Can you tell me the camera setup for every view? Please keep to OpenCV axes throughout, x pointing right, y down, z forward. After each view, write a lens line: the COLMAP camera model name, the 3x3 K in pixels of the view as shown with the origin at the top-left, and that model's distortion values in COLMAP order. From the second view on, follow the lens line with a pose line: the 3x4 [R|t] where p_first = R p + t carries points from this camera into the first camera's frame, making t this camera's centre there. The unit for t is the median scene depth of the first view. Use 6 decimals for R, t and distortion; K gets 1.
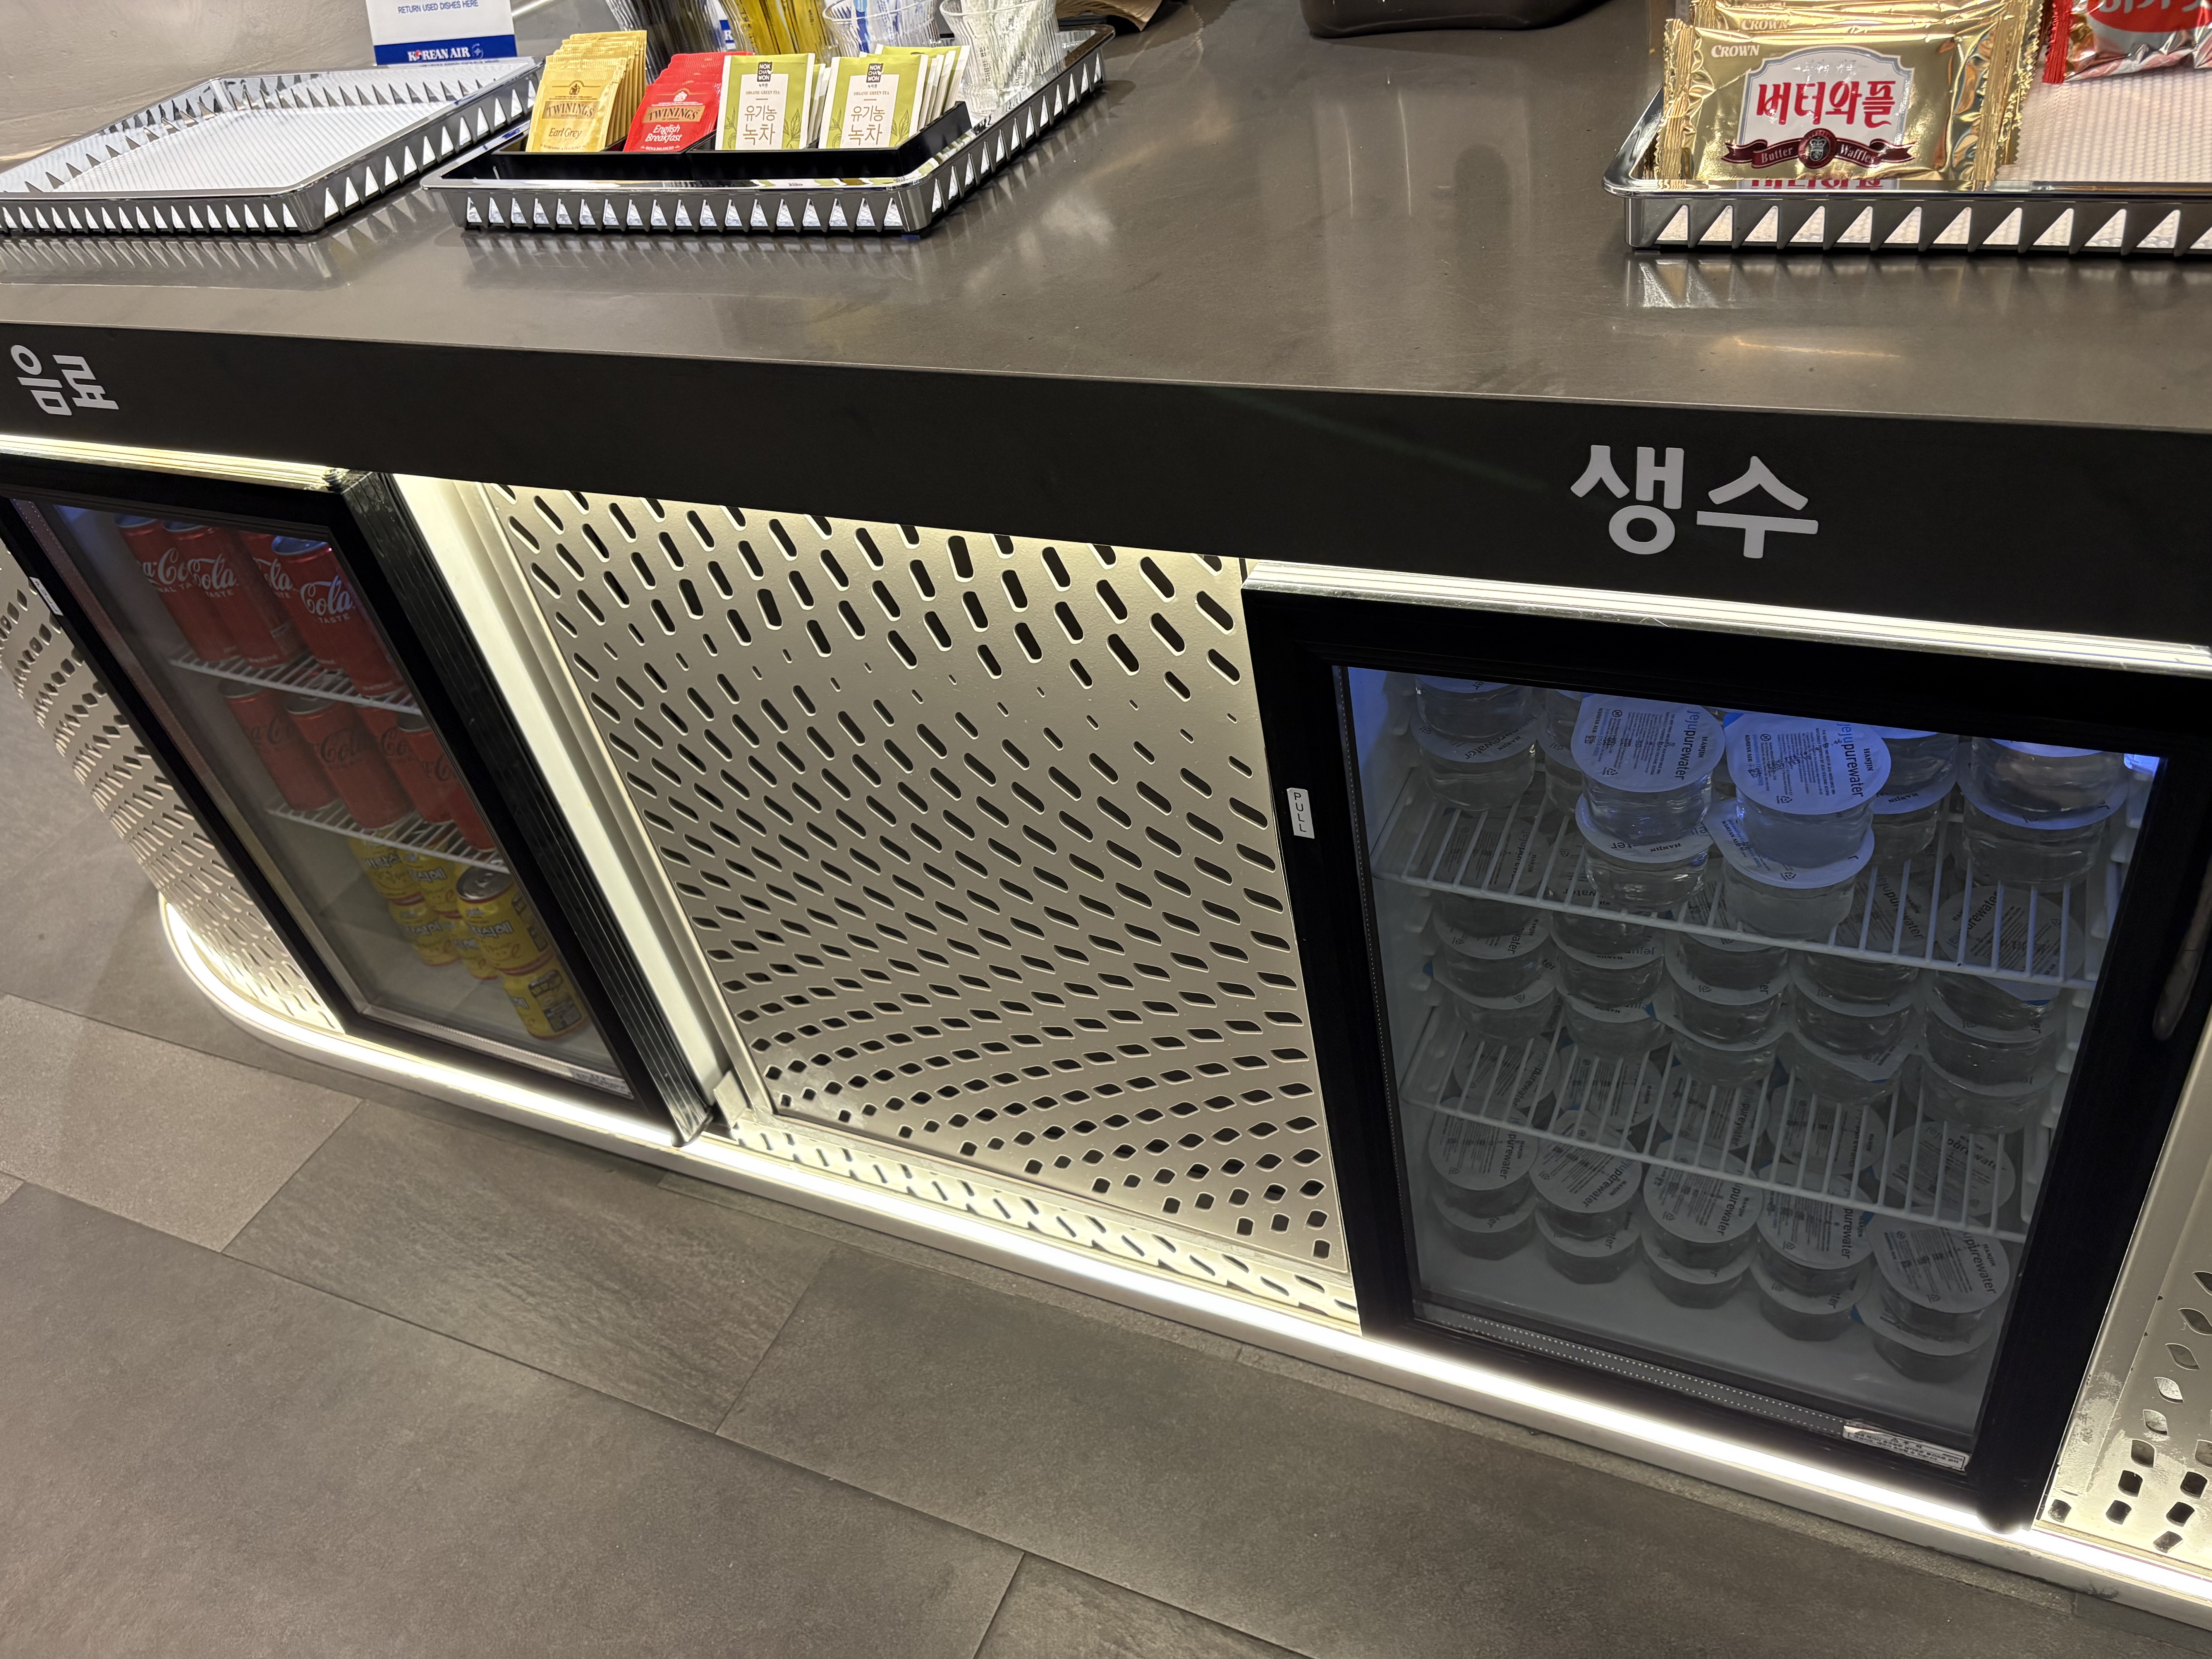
lens RADIAL K [[1670.1, 0, 1106.0], [0, 1670.1, 829.5], [0, 0, 1]] dist [0.000096, -0.000475]
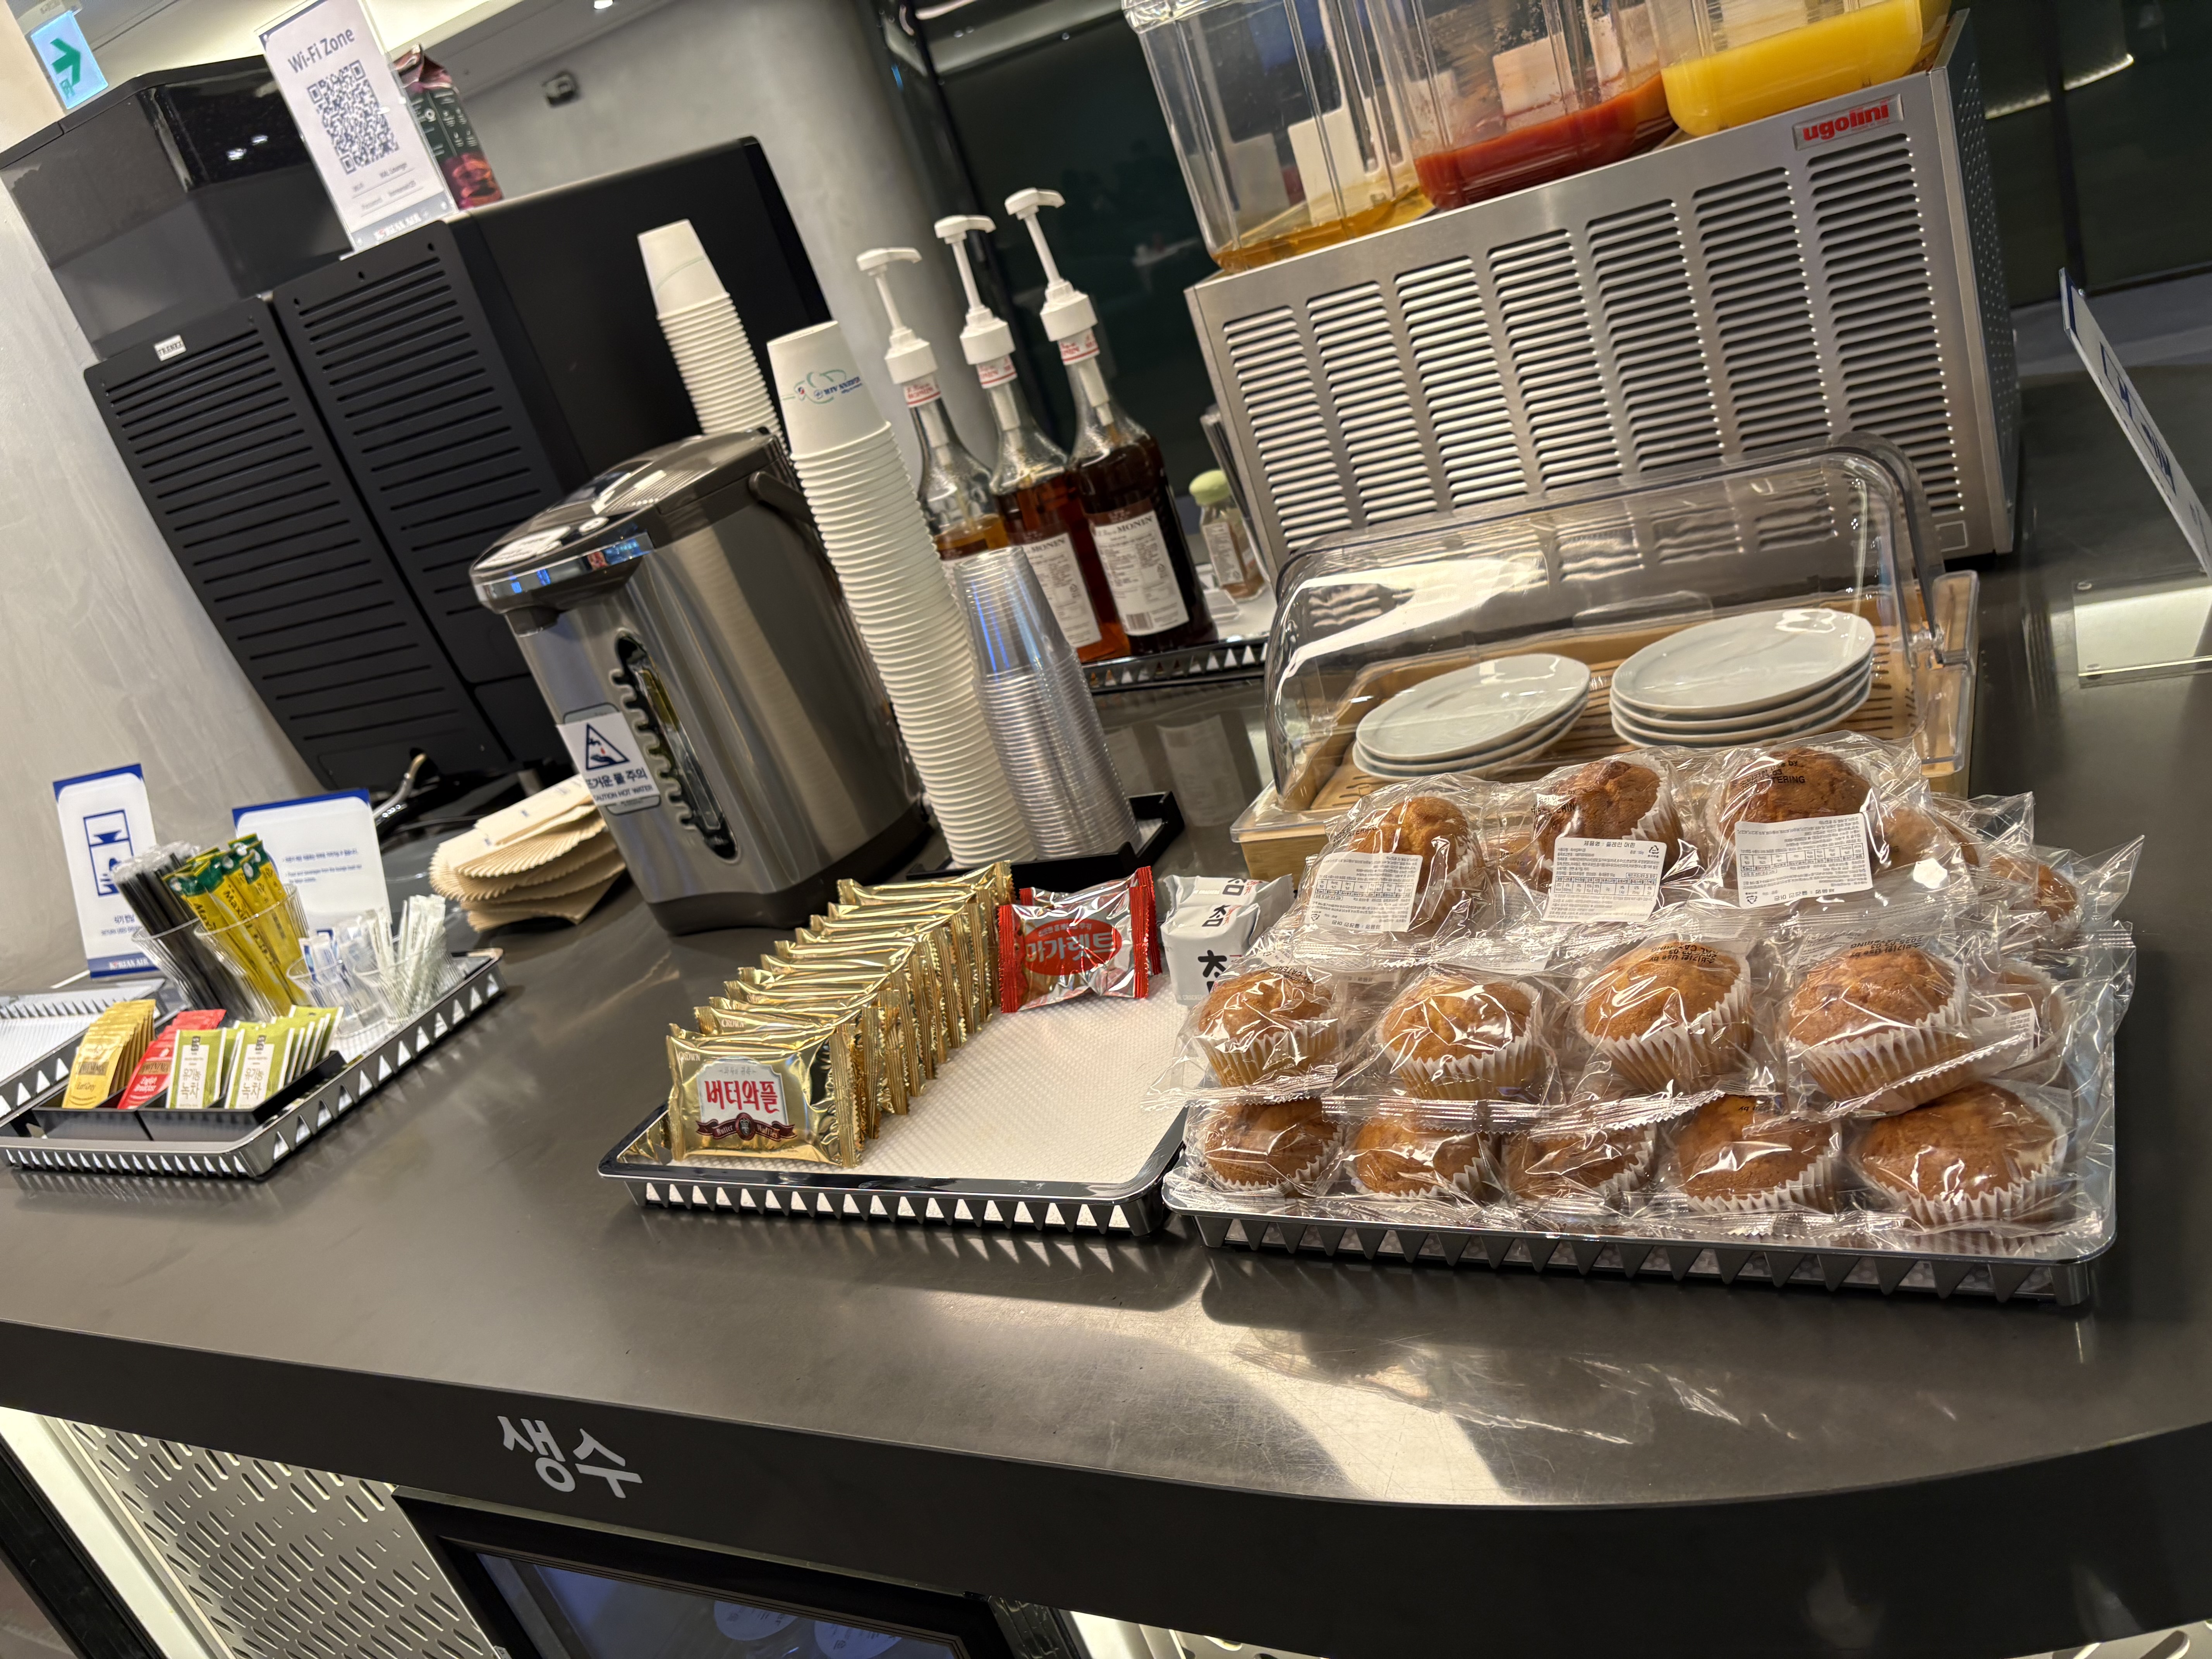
lens RADIAL K [[1670.1, 0, 1106.0], [0, 1670.1, 829.5], [0, 0, 1]] dist [0.000096, -0.000475]
pose [[0.987406, -0.123333, -0.099092, 0.797775], [0.091502, 0.956136, -0.278264, -0.220866], [0.129064, 0.265692, 0.955380, -0.258663]]
